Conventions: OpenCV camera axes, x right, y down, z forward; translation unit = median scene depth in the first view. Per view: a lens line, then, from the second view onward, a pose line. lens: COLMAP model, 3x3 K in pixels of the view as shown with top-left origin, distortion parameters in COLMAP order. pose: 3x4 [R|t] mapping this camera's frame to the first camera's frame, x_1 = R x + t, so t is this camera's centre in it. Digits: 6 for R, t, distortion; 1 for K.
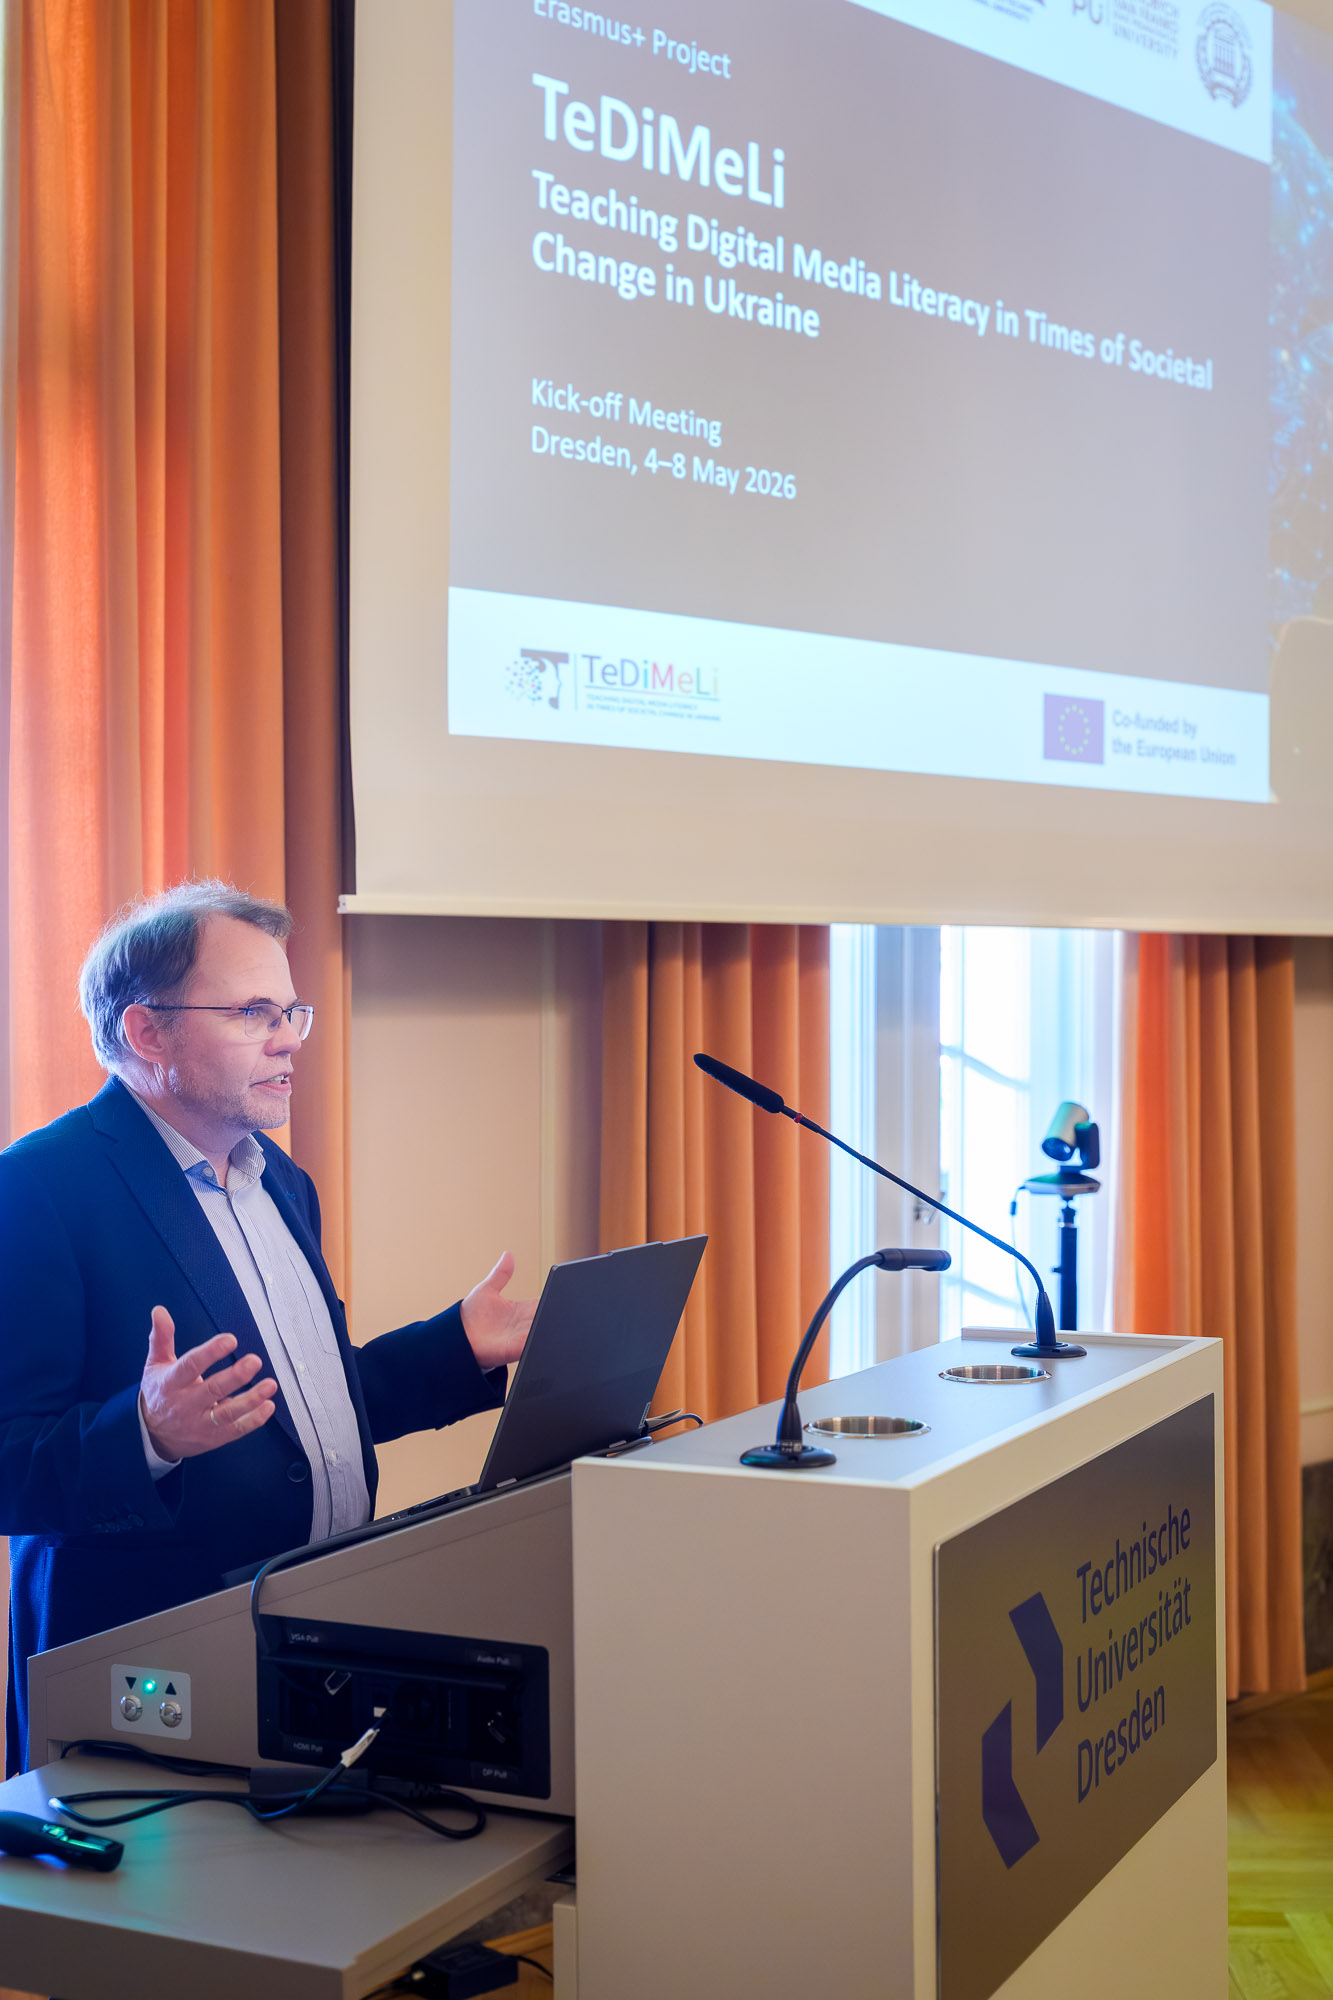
lens RADIAL K [[2566.7, 0, 666.1], [0, 2566.7, 990.1], [0, 0, 1]] dist [0.008020, 0.000000]
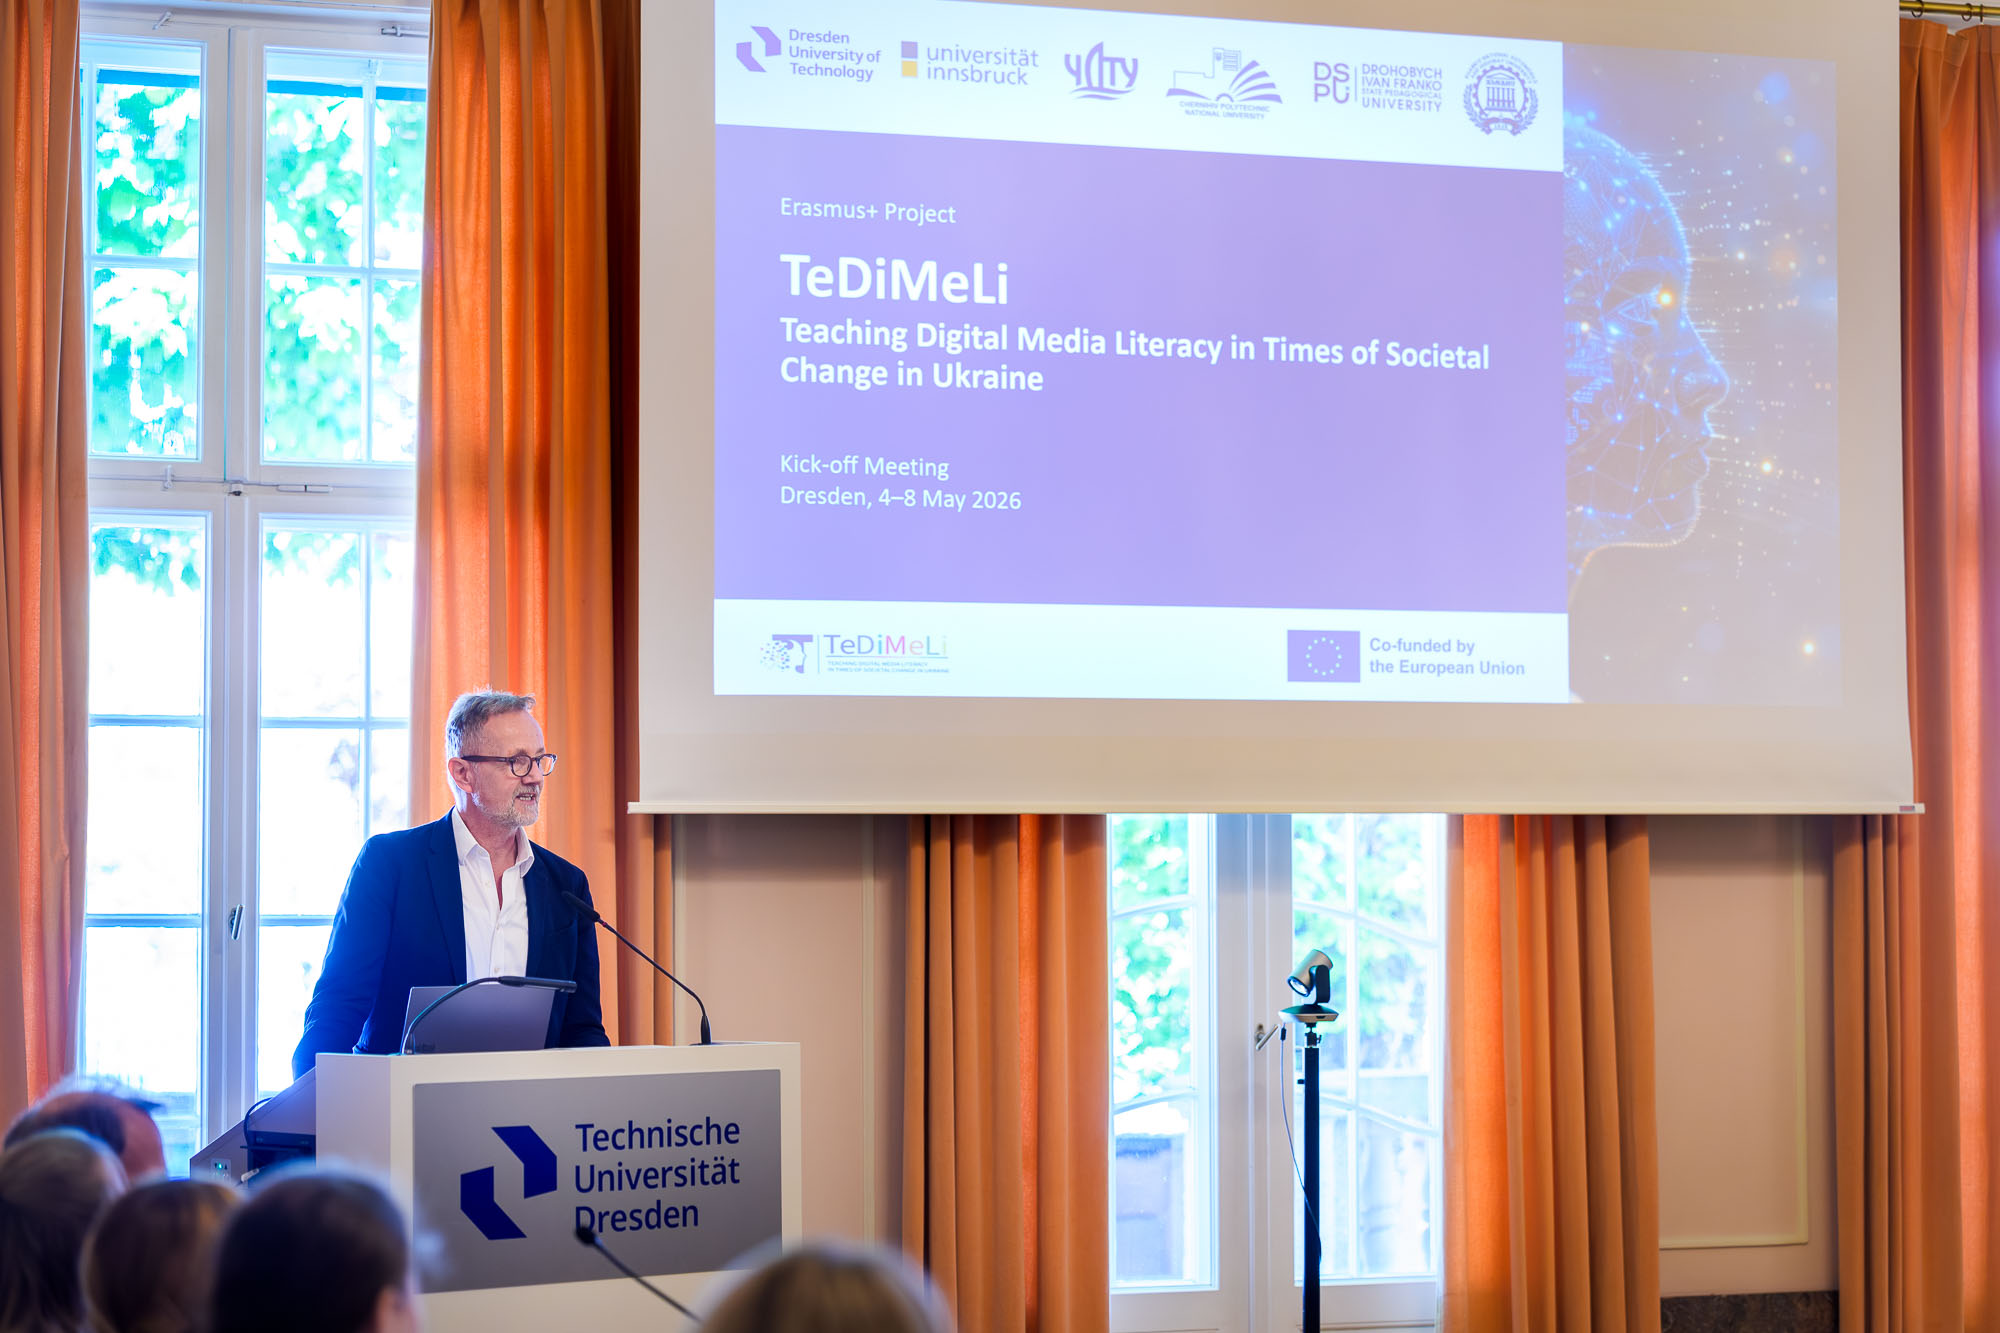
lens RADIAL K [[3846.8, 0, 999.8], [0, 3846.8, 670.1], [0, 0, 1]] dist [-0.029050, 0.000000]
pose [[0.908266, -0.025360, -0.417623, 0.904644], [0.002922, 0.998521, -0.054282, 0.009040], [0.418382, 0.048082, 0.906997, -0.887285]]
